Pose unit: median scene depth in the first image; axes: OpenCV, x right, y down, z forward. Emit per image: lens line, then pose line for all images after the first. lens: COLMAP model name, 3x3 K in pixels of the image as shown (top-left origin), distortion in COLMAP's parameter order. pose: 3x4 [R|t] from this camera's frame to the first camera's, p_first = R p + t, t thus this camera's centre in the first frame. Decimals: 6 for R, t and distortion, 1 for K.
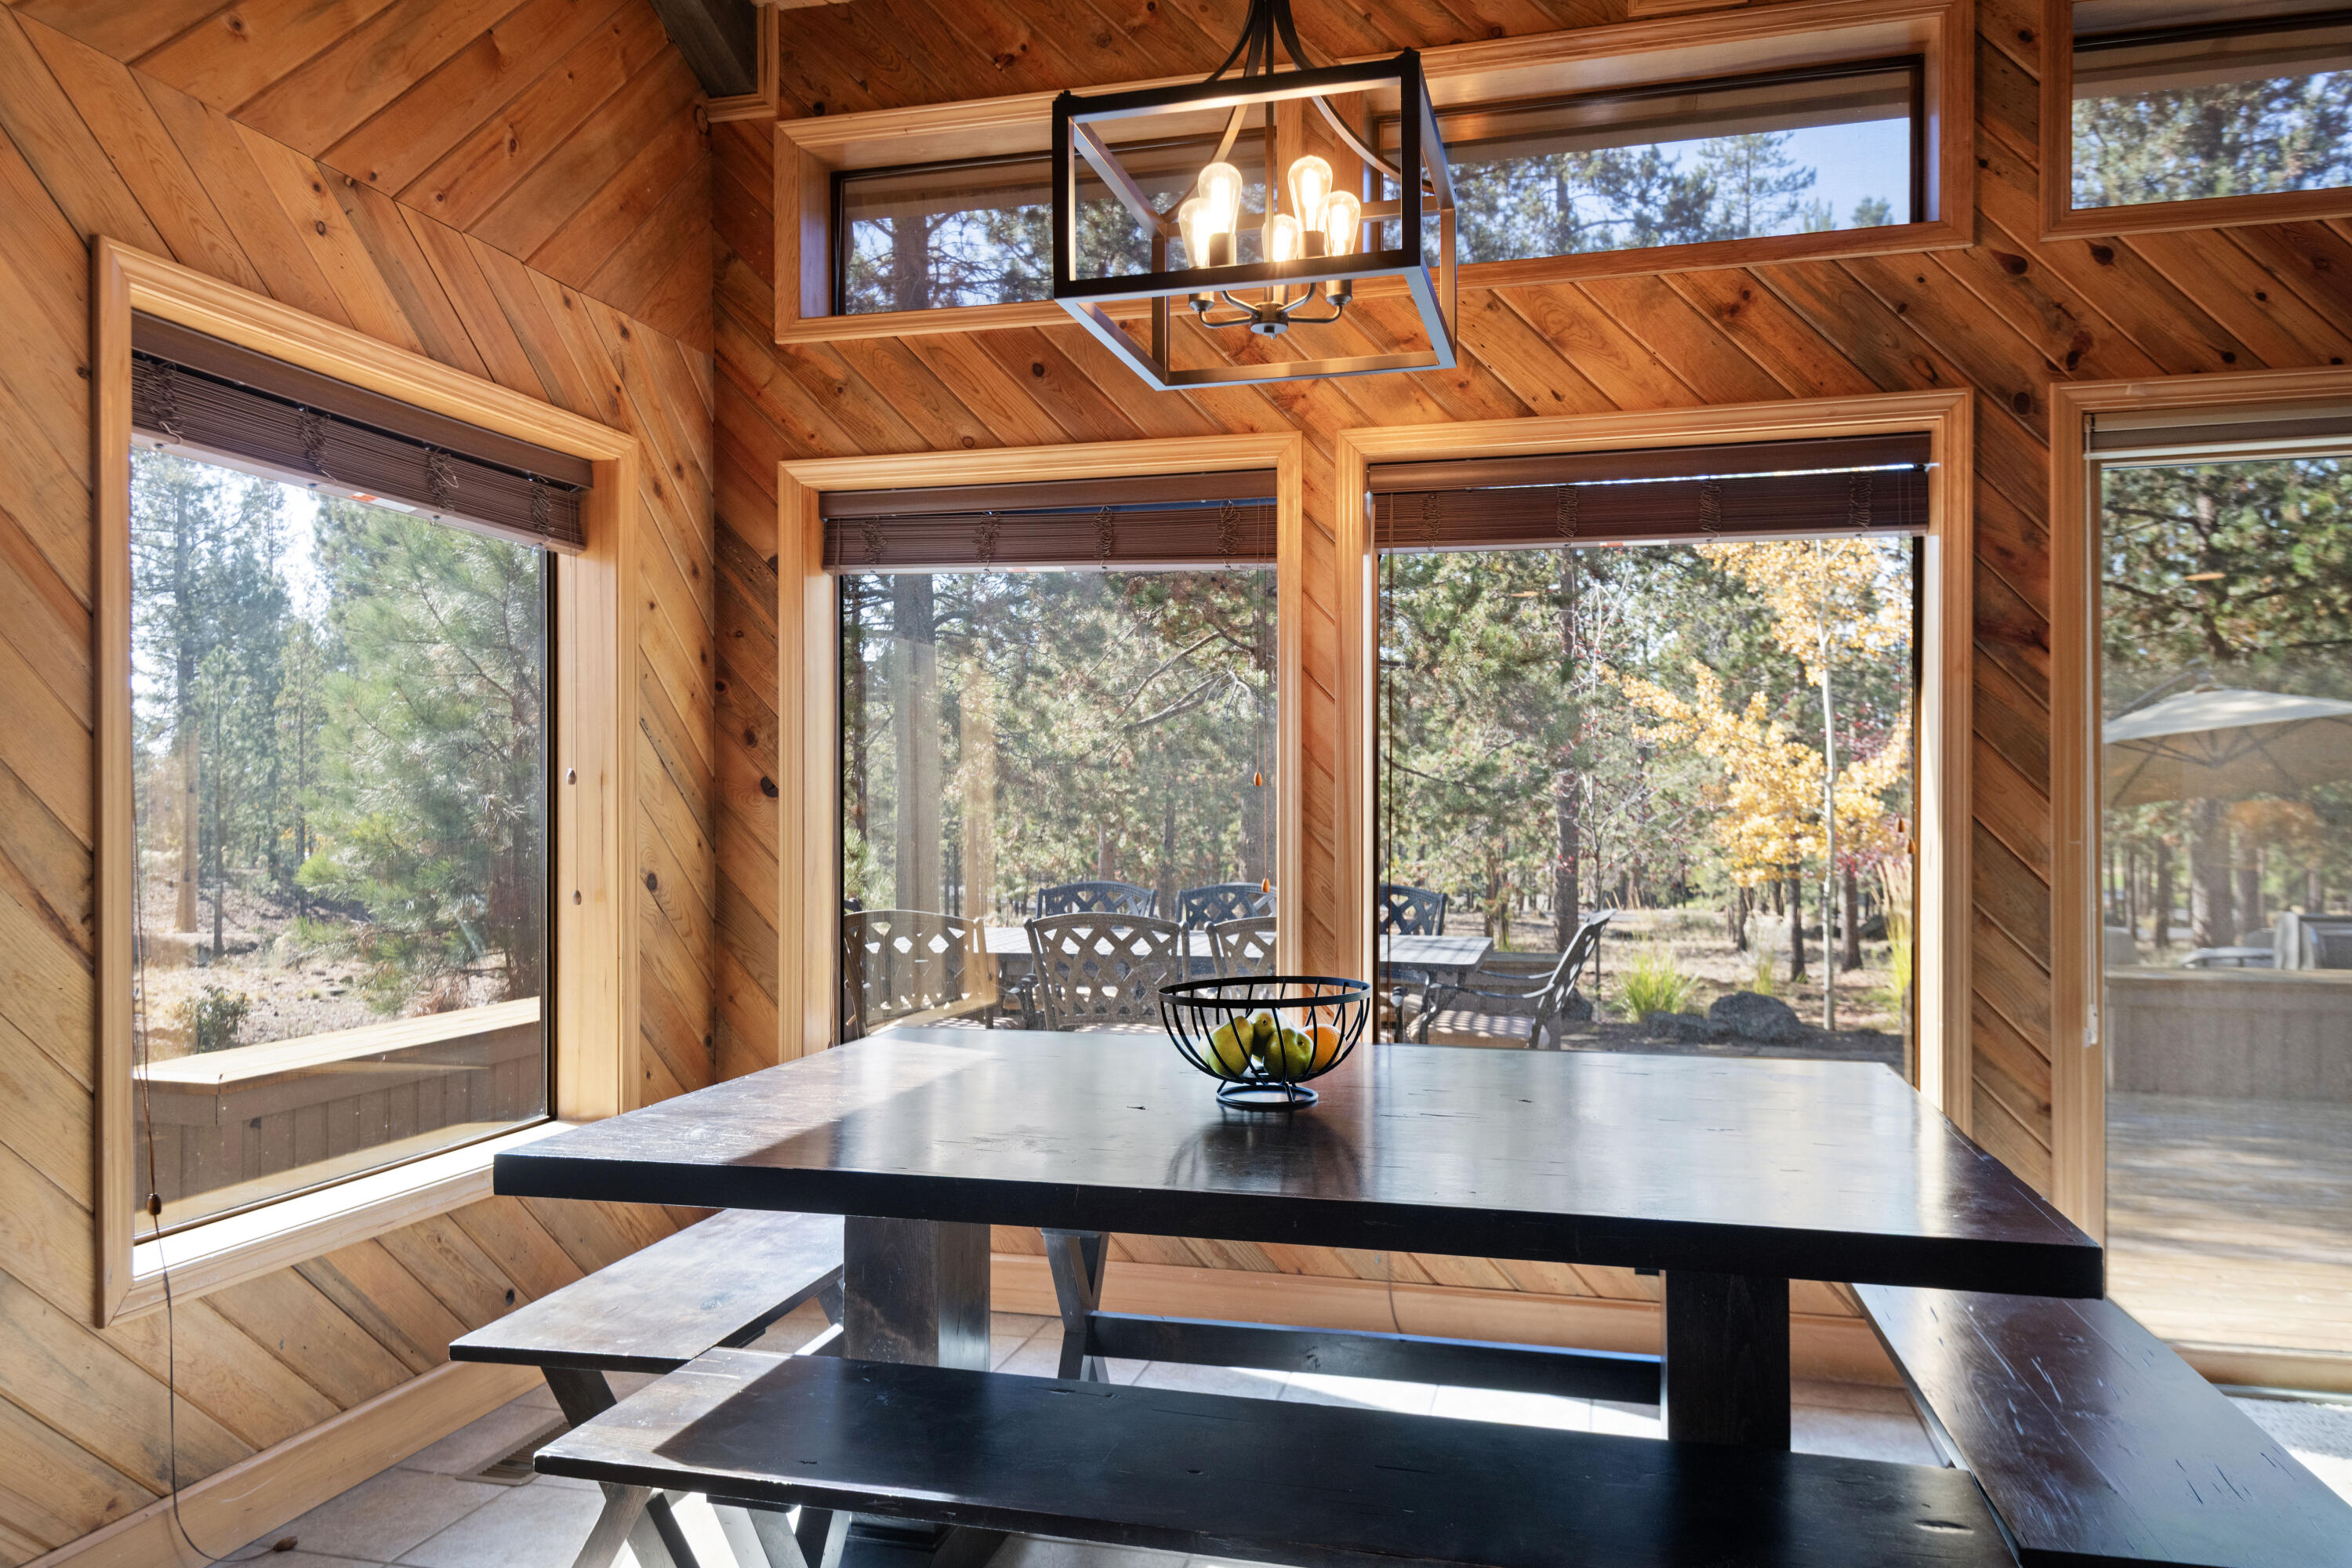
lens RADIAL K [[1554.2, 0, 1186.4], [0, 1554.2, 813.8], [0, 0, 1]] dist [0.048456, -0.050641]
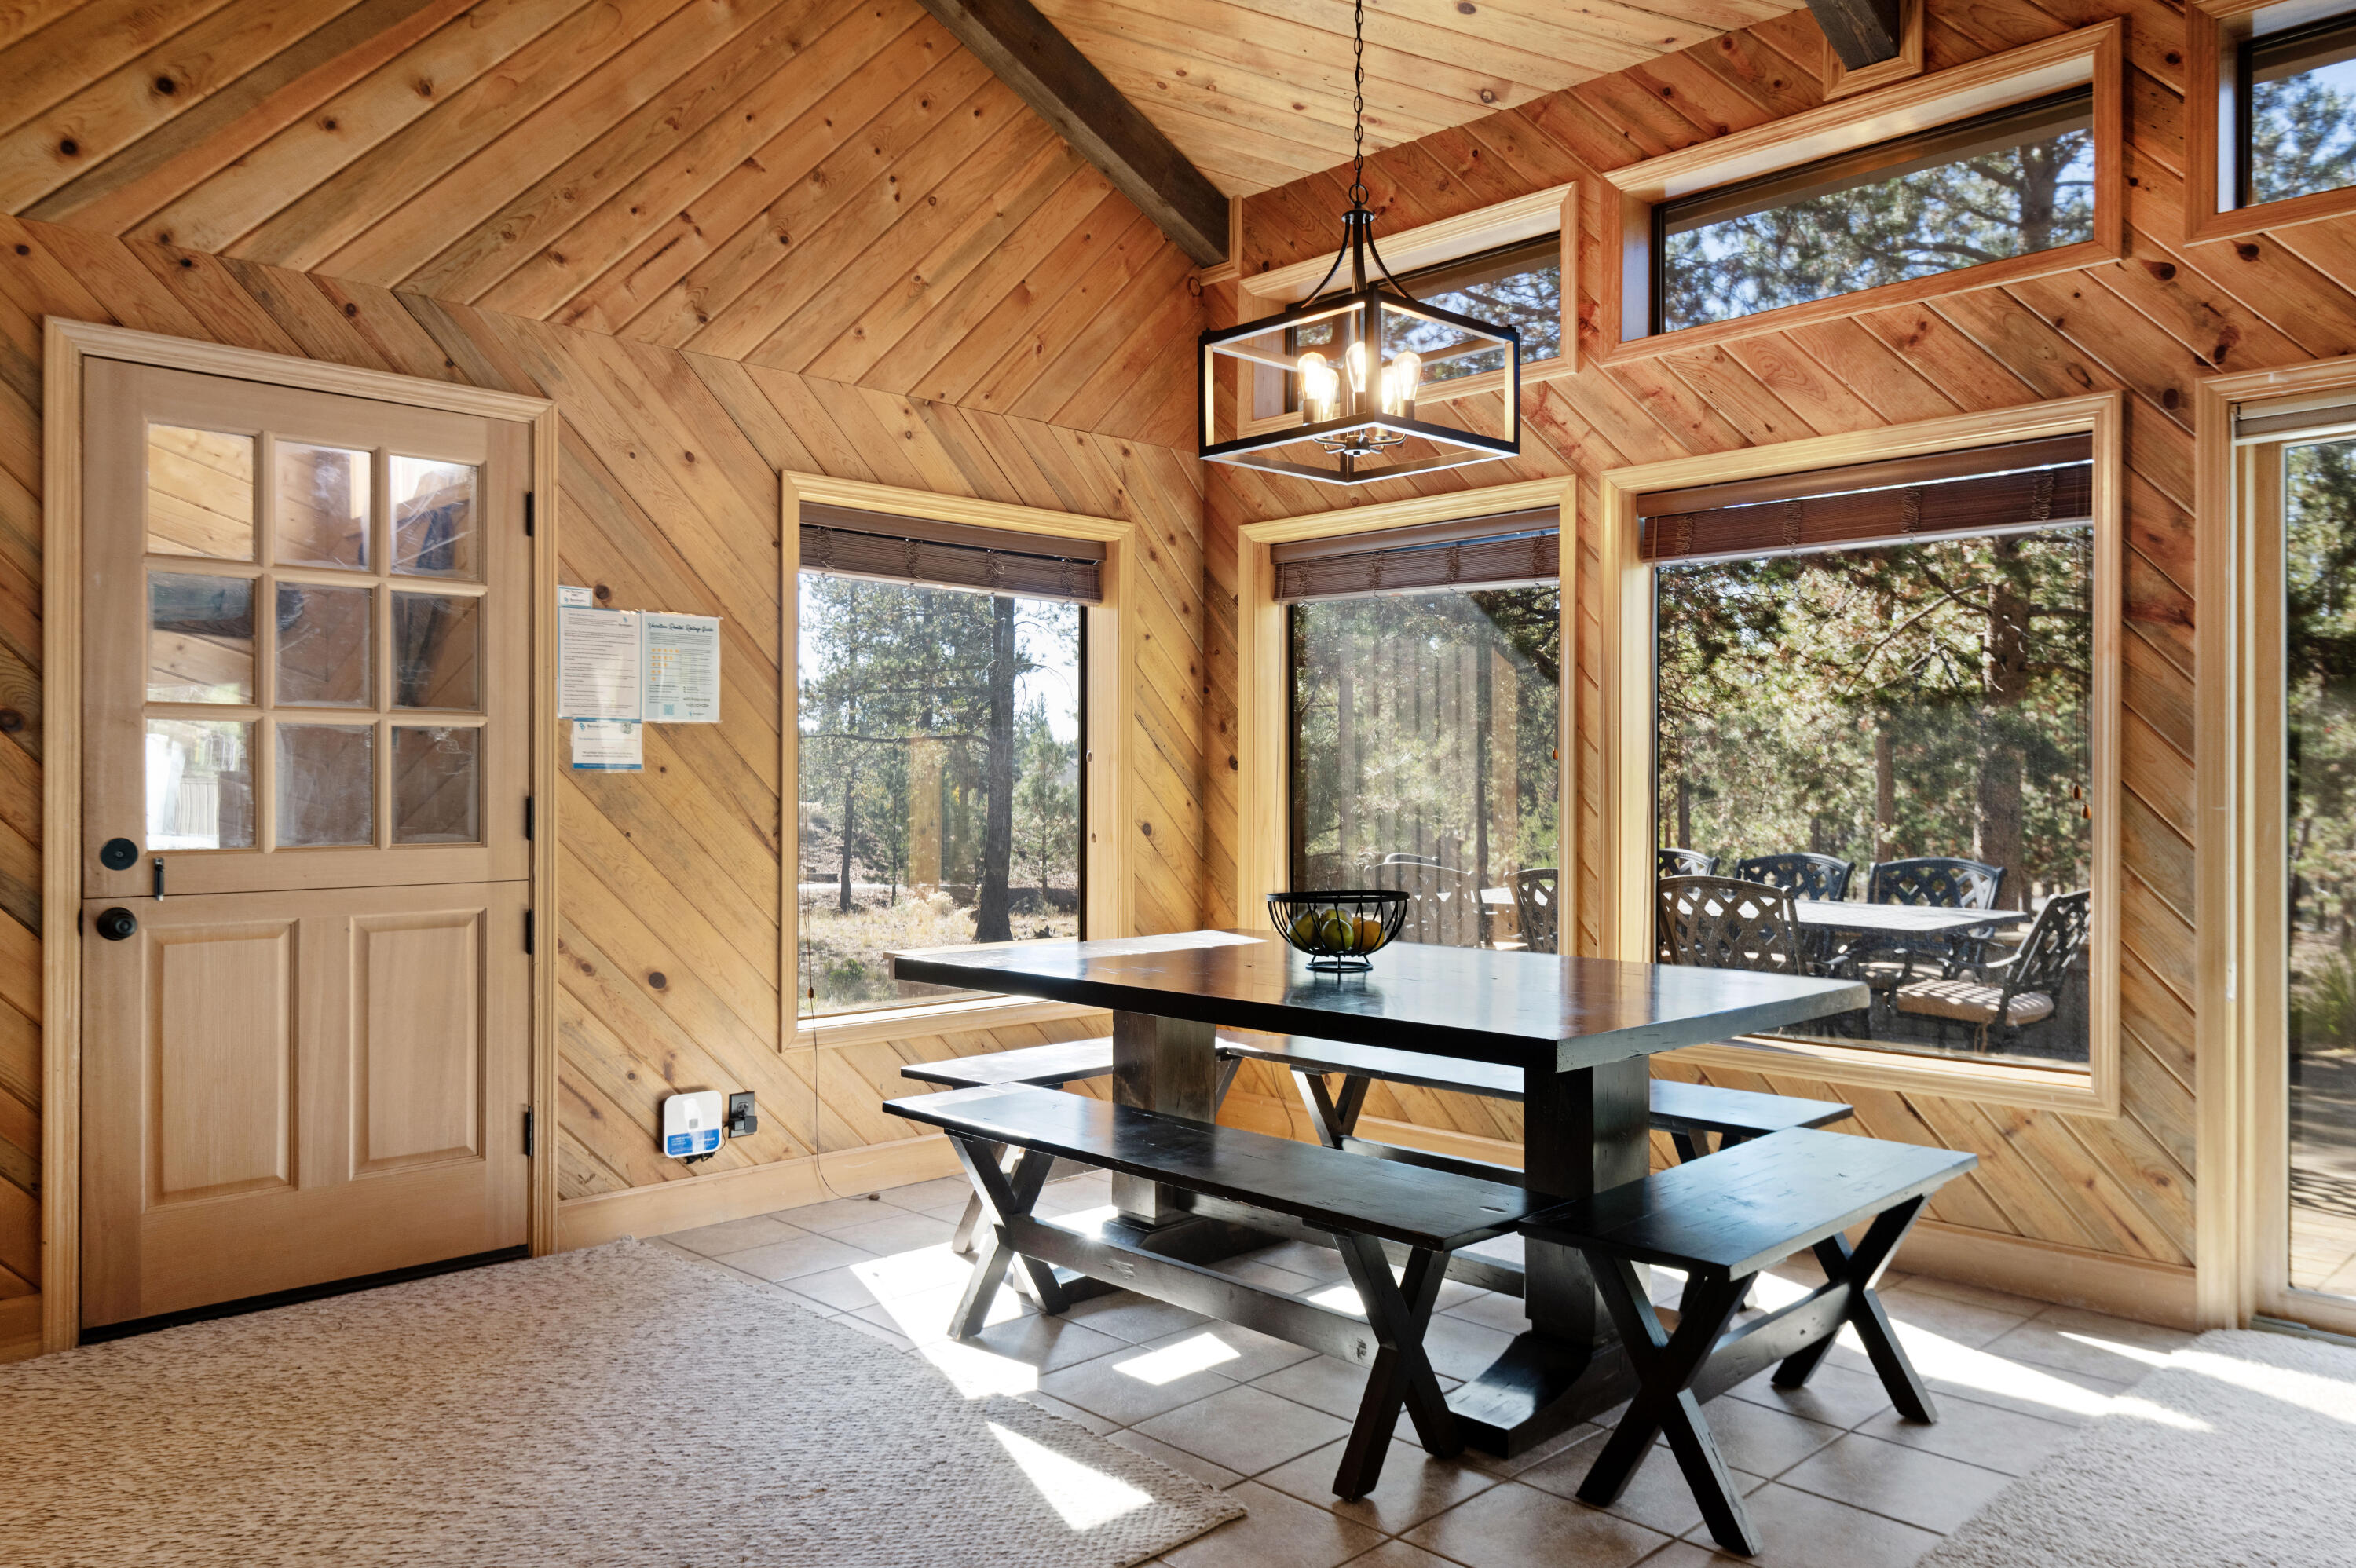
lens RADIAL K [[1620.9, 0, 1178.0], [0, 1620.9, 784.0], [0, 0, 1]] dist [0.046726, -0.044242]
pose [[0.856639, 0.001802, -0.515913, 0.520079], [-0.004094, 0.999986, -0.003304, 0.008059], [0.515900, 0.004942, 0.856635, -0.303398]]
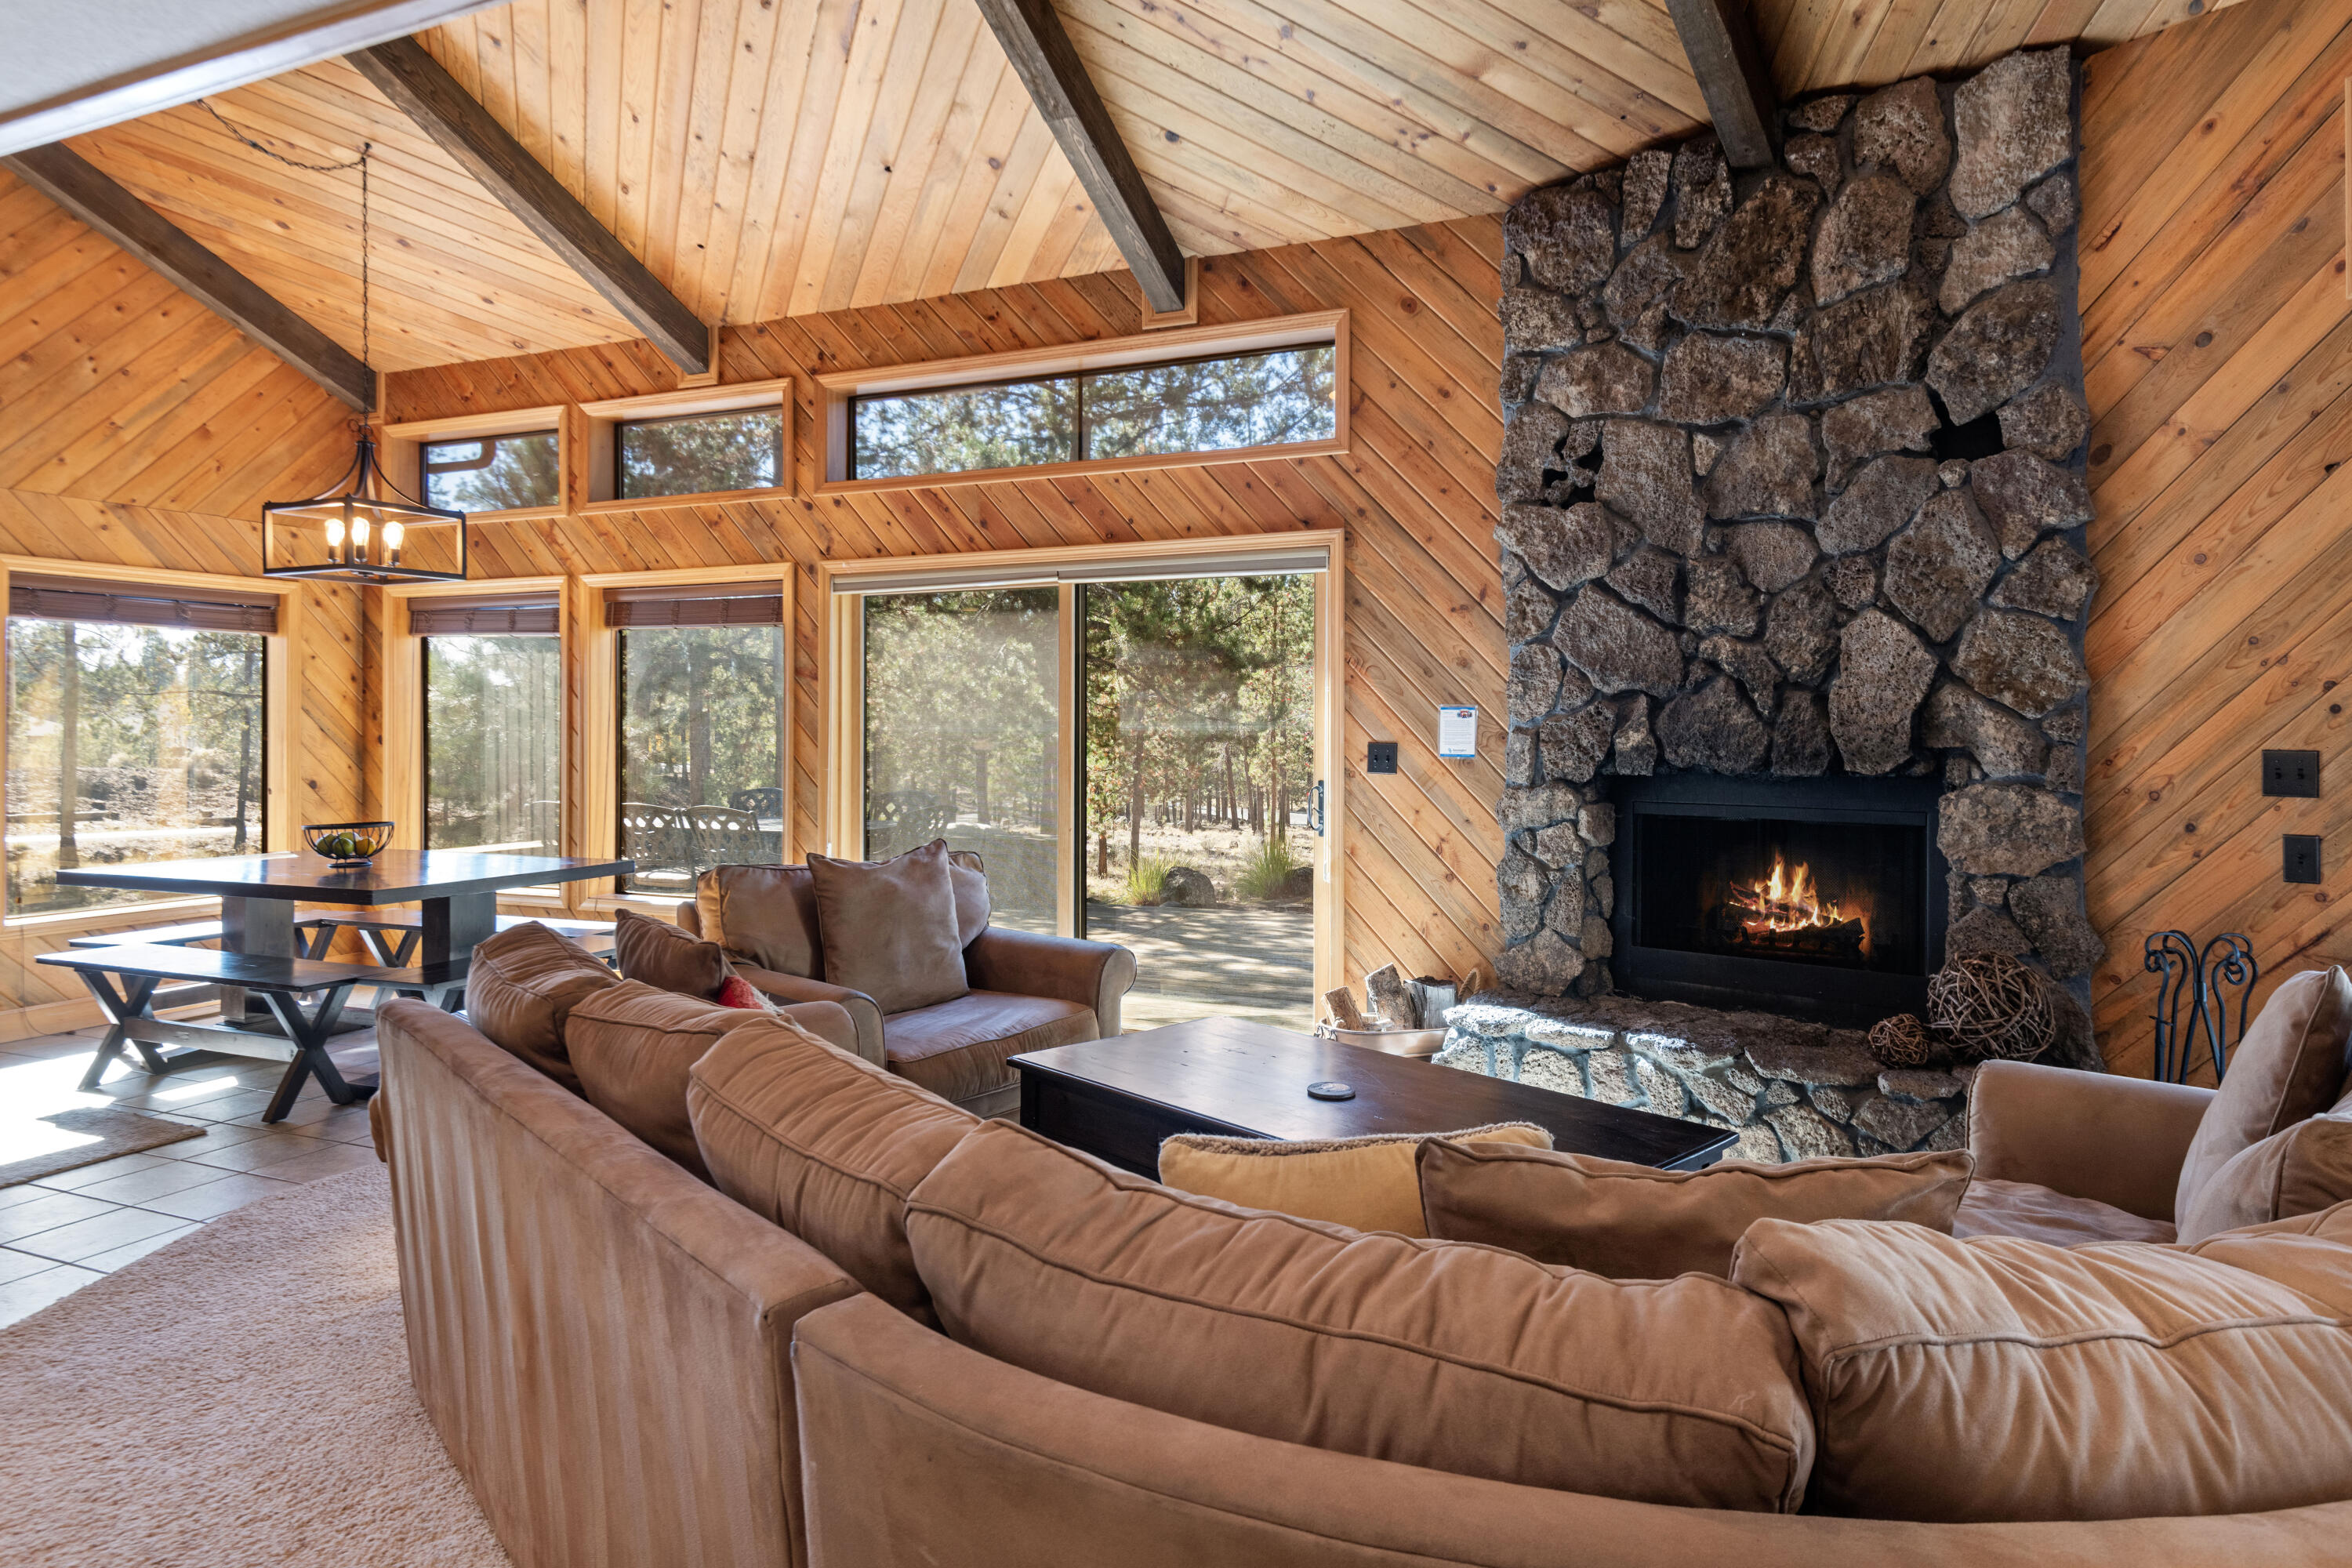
lens RADIAL K [[1385.4, 0, 1122.5], [0, 1385.4, 727.4], [0, 0, 1]] dist [0.037152, -0.021479]
pose [[0.981619, 0.000931, -0.190848, 1.302532], [-0.001816, 0.999988, -0.004463, -0.033223], [0.190842, 0.004728, 0.981609, -0.798873]]
